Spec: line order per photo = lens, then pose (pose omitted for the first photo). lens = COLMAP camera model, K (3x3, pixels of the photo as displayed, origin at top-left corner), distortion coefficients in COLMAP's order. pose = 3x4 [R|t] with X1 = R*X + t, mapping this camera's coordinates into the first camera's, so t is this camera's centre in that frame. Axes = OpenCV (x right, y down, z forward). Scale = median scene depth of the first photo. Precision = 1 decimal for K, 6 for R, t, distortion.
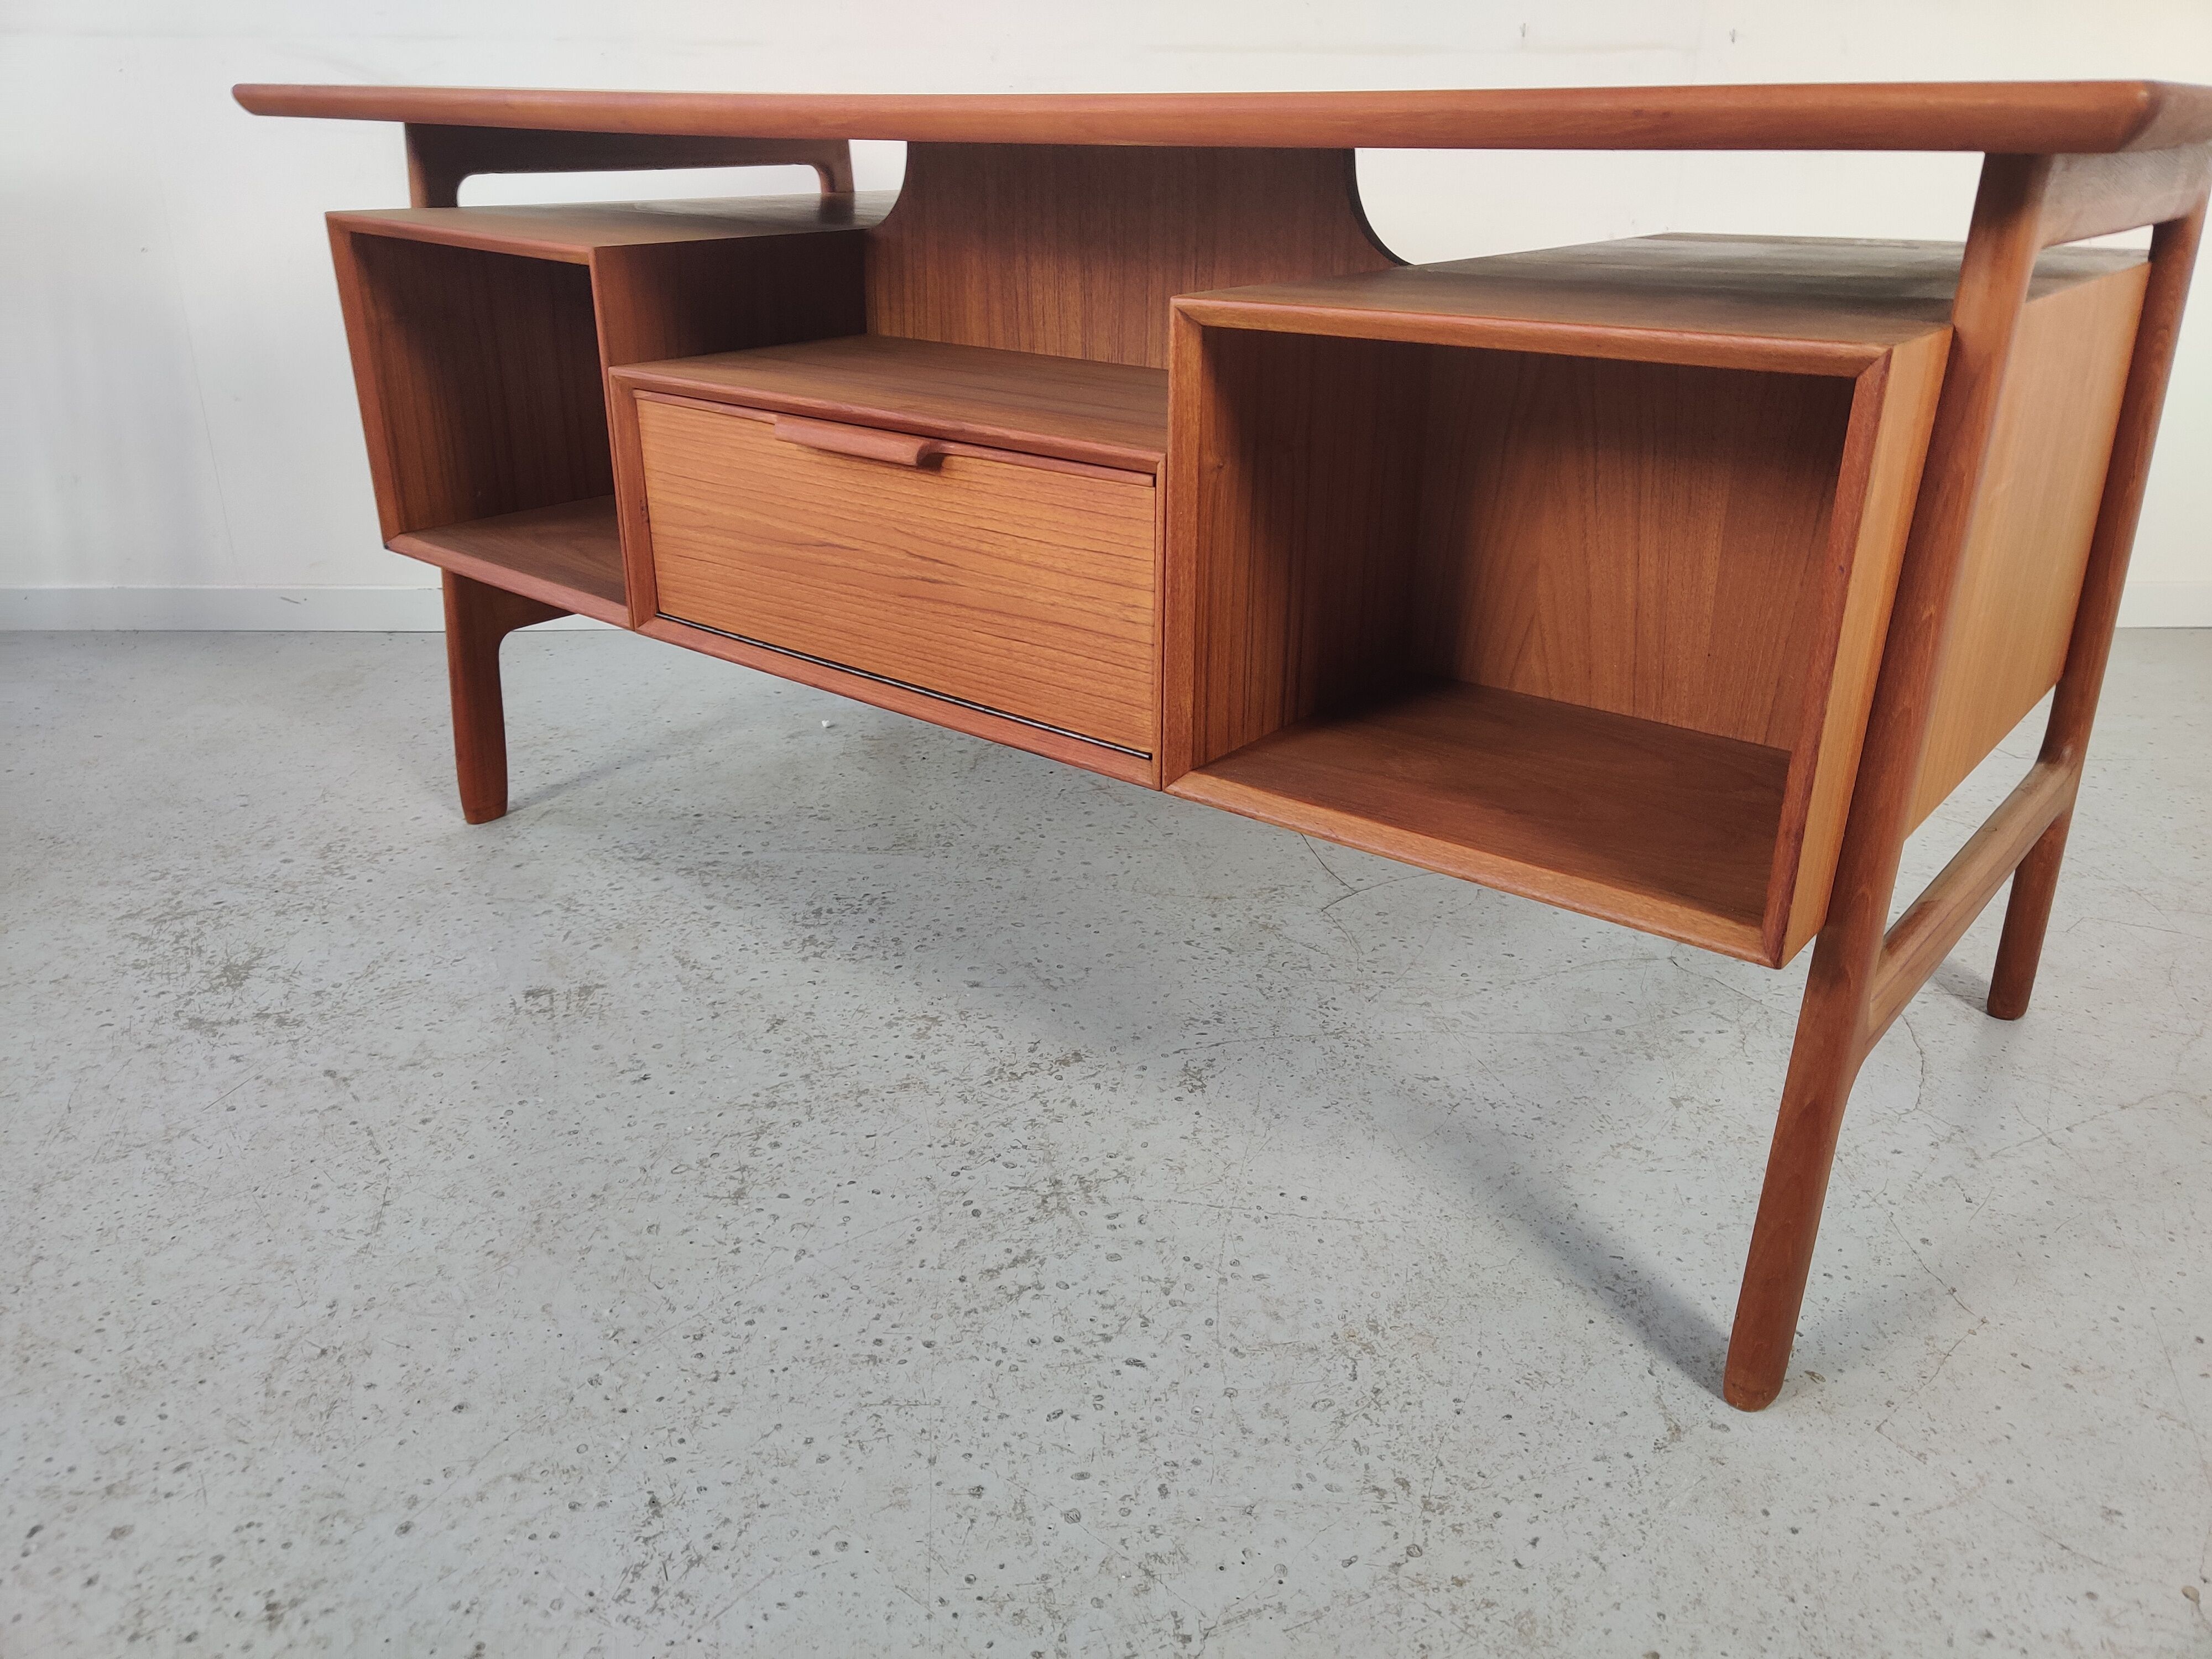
lens RADIAL K [[1675.1, 0, 1124.0], [0, 1675.1, 798.6], [0, 0, 1]] dist [0.045951, -0.039799]
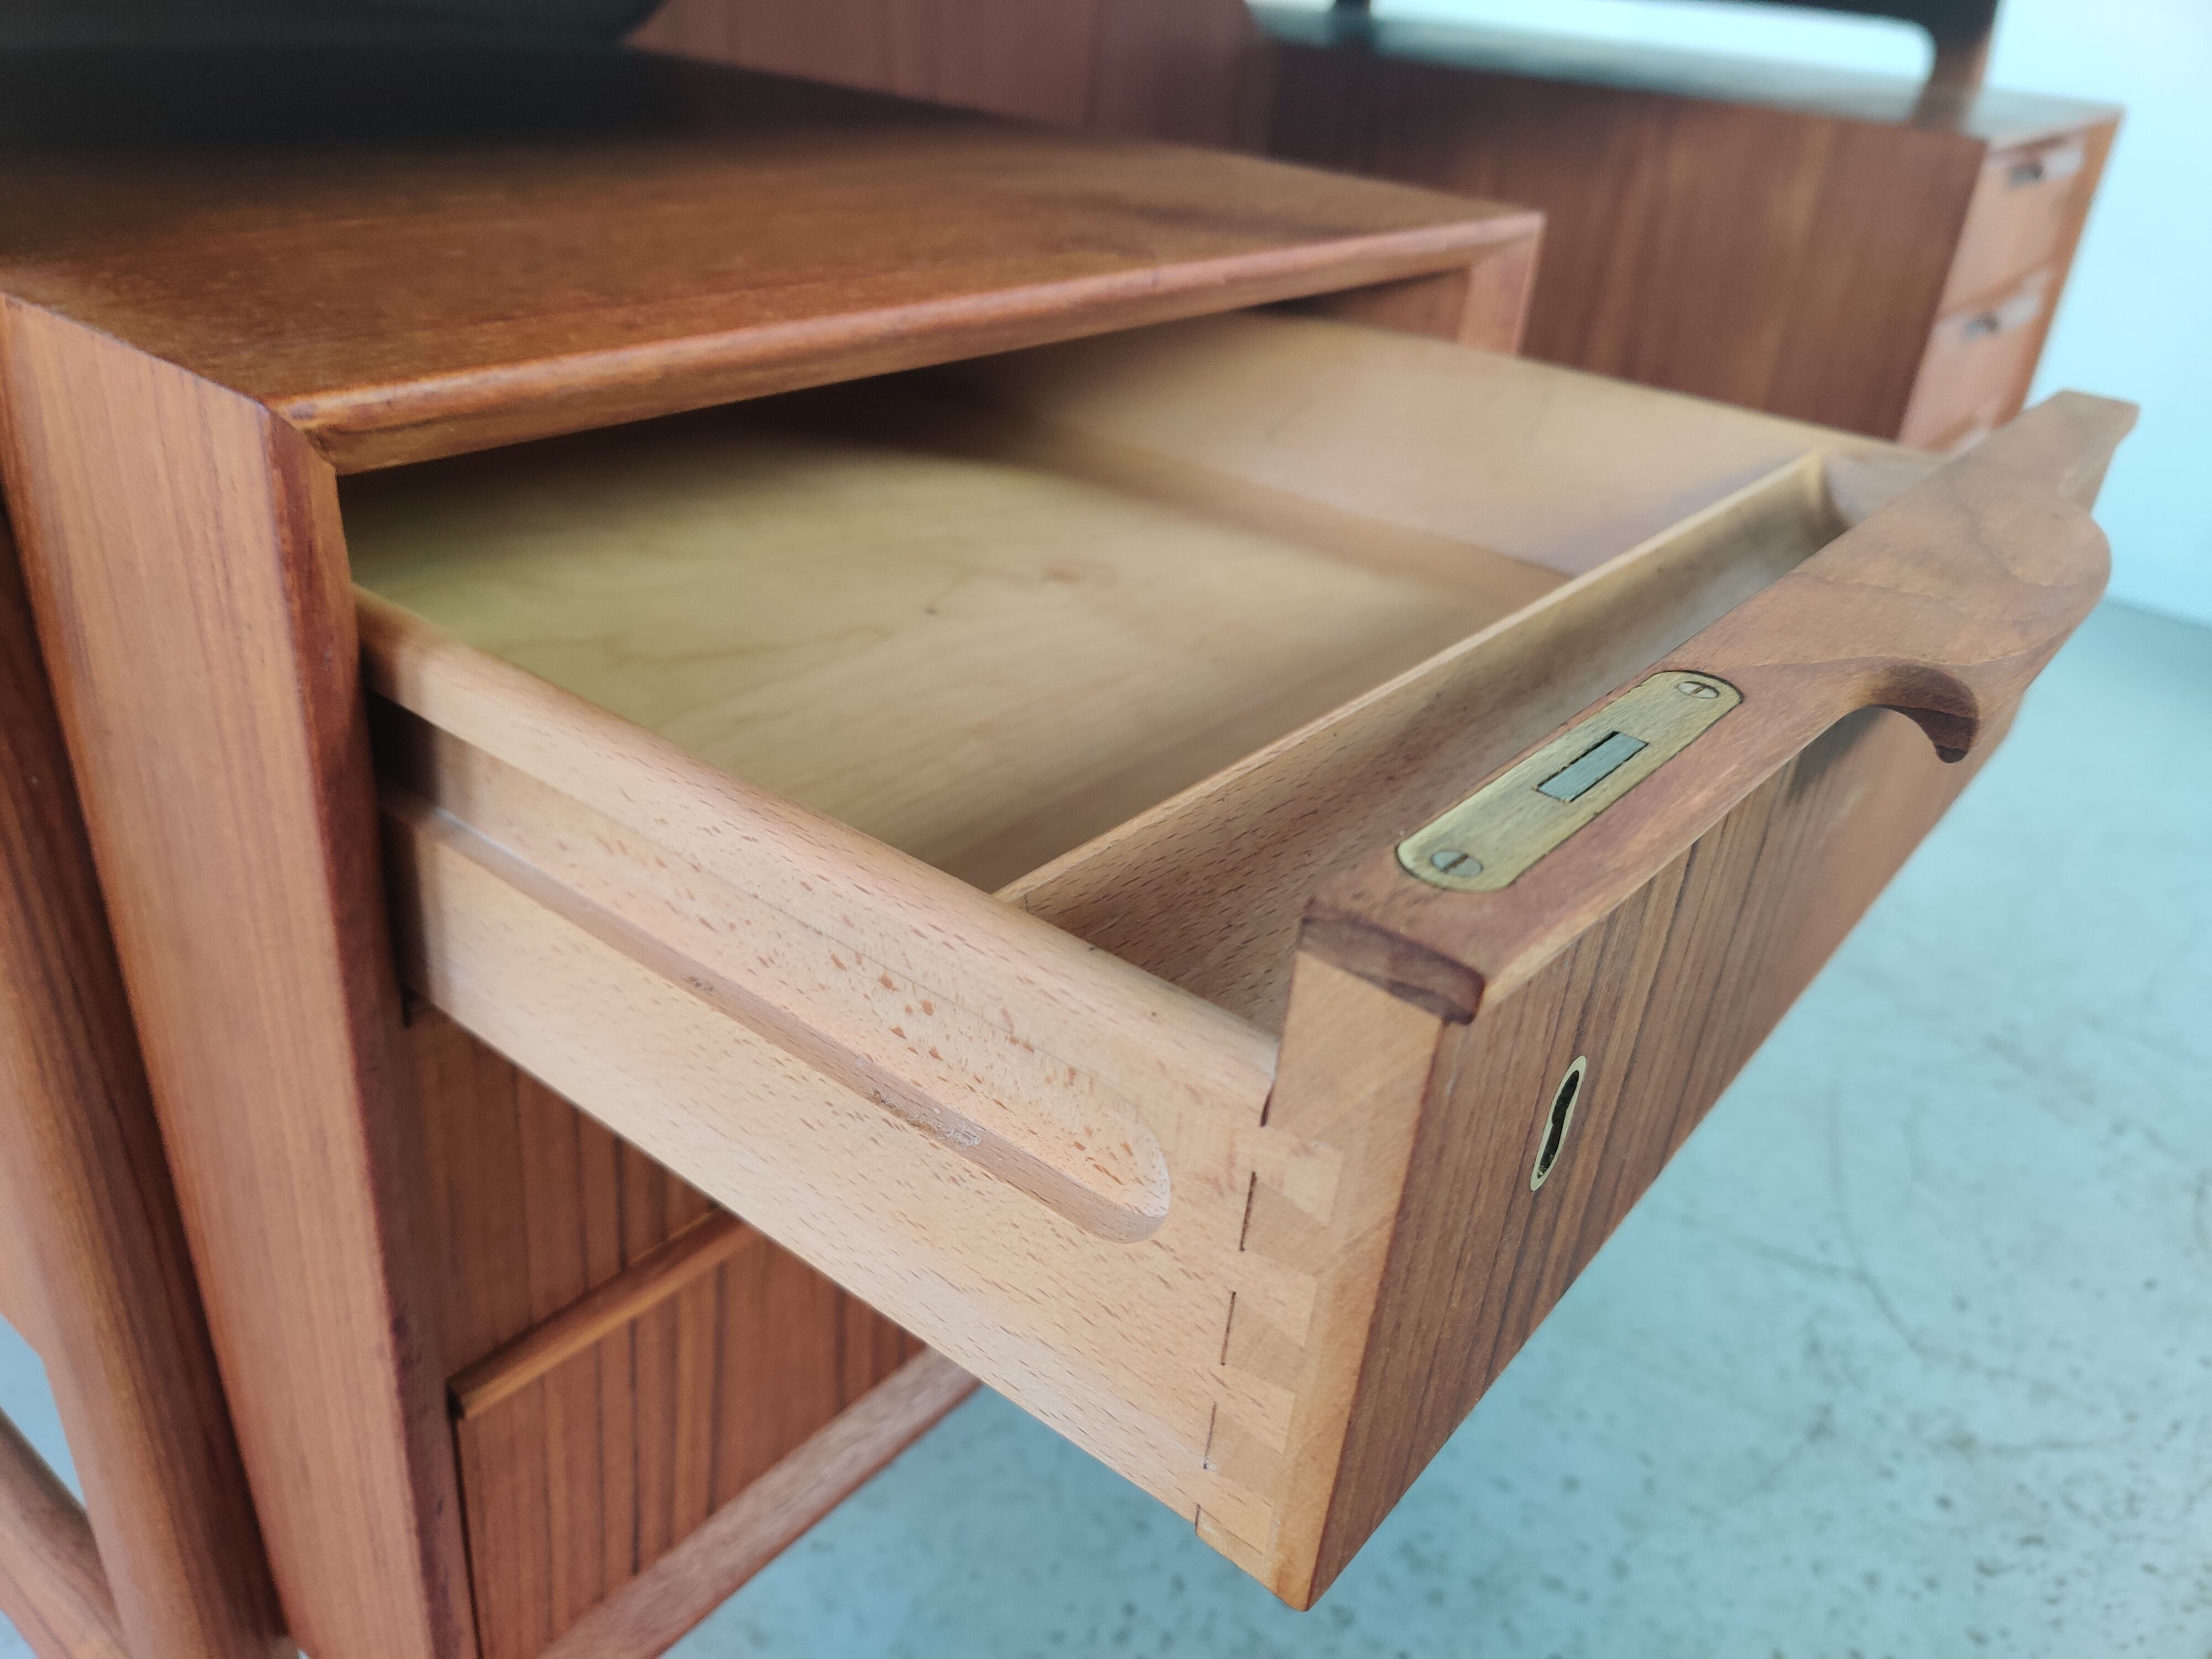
lens RADIAL K [[1675.1, 0, 1099.6], [0, 1675.1, 806.7], [0, 0, 1]] dist [0.045951, -0.039799]
pose [[0.642372, -0.320825, 0.696010, -0.575043], [0.212039, 0.947112, 0.240871, -0.435599], [-0.736477, -0.007148, 0.676425, 1.119104]]
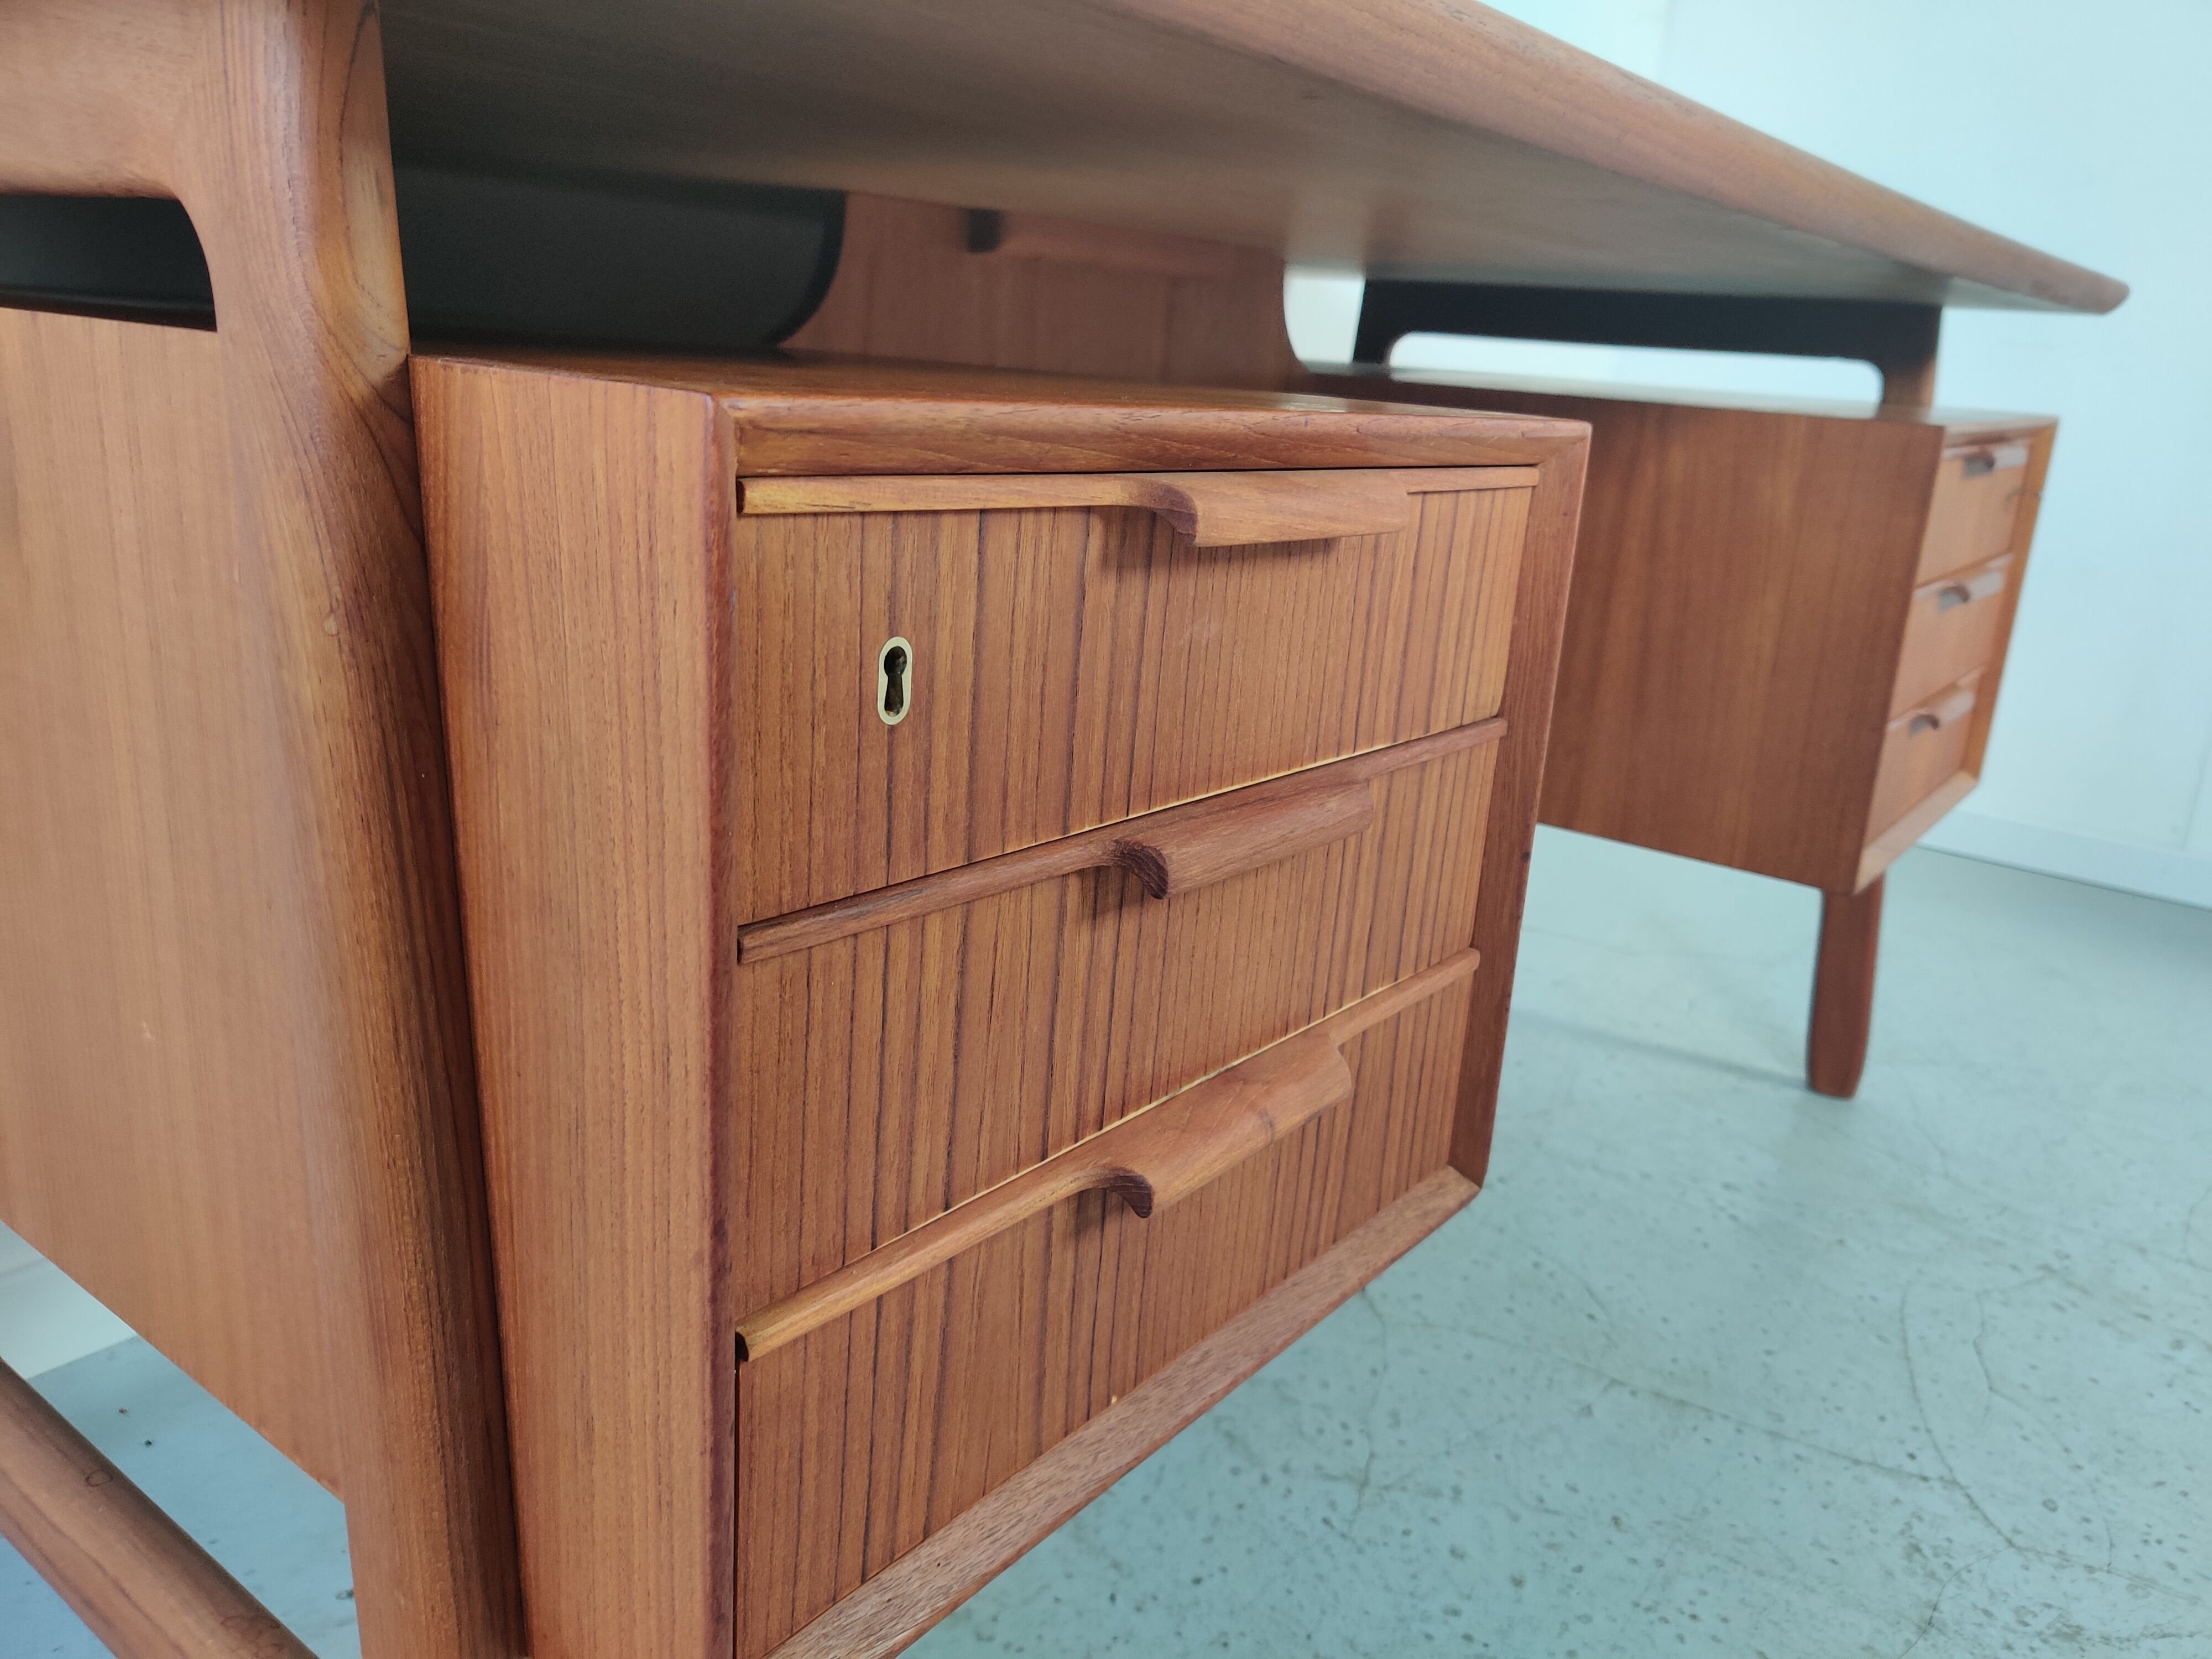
lens RADIAL K [[1675.1, 0, 1166.9], [0, 1675.1, 859.8], [0, 0, 1]] dist [0.045951, -0.039799]
pose [[0.613341, -0.201875, 0.763584, -0.653264], [0.234356, 0.969760, 0.068139, -0.386081], [-0.754248, 0.137157, 0.642104, 1.114451]]
